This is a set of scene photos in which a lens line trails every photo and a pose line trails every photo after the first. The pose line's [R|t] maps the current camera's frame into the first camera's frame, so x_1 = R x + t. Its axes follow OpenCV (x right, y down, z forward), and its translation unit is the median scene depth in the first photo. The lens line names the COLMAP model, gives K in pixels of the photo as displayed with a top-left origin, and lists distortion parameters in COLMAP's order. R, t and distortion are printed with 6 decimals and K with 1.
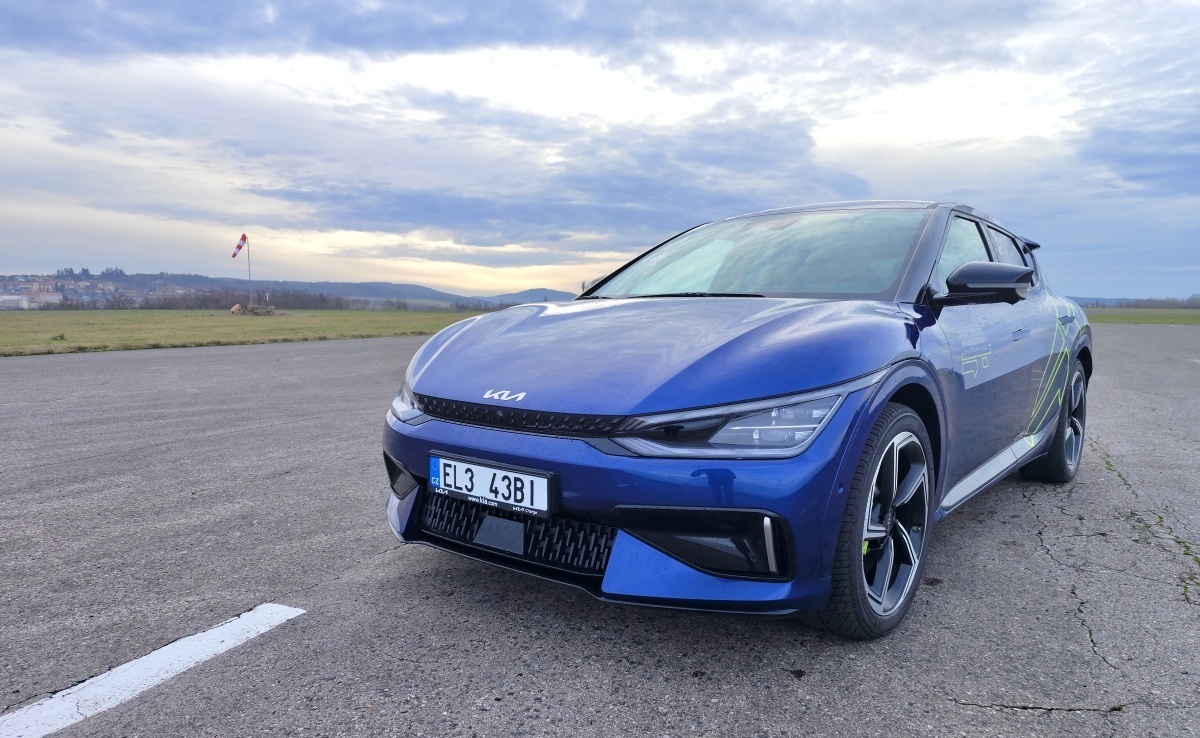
lens RADIAL K [[813.6, 0, 599.4], [0, 813.6, 412.4], [0, 0, 1]] dist [0.048713, -0.049698]
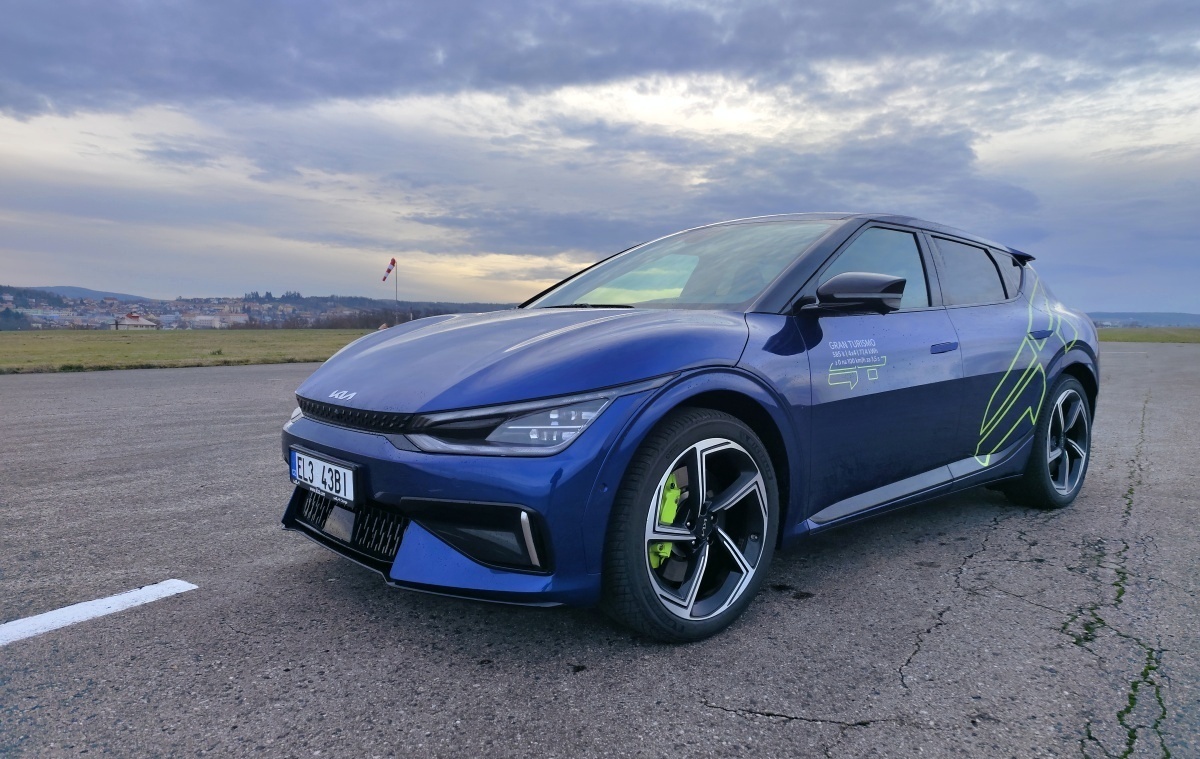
lens RADIAL K [[814.3, 0, 601.1], [0, 814.3, 393.9], [0, 0, 1]] dist [0.046823, -0.053990]
pose [[0.985163, 0.015679, -0.170903, 0.339538], [-0.023605, 0.998733, -0.044441, 0.014756], [0.169989, 0.047816, 0.984285, -0.017976]]
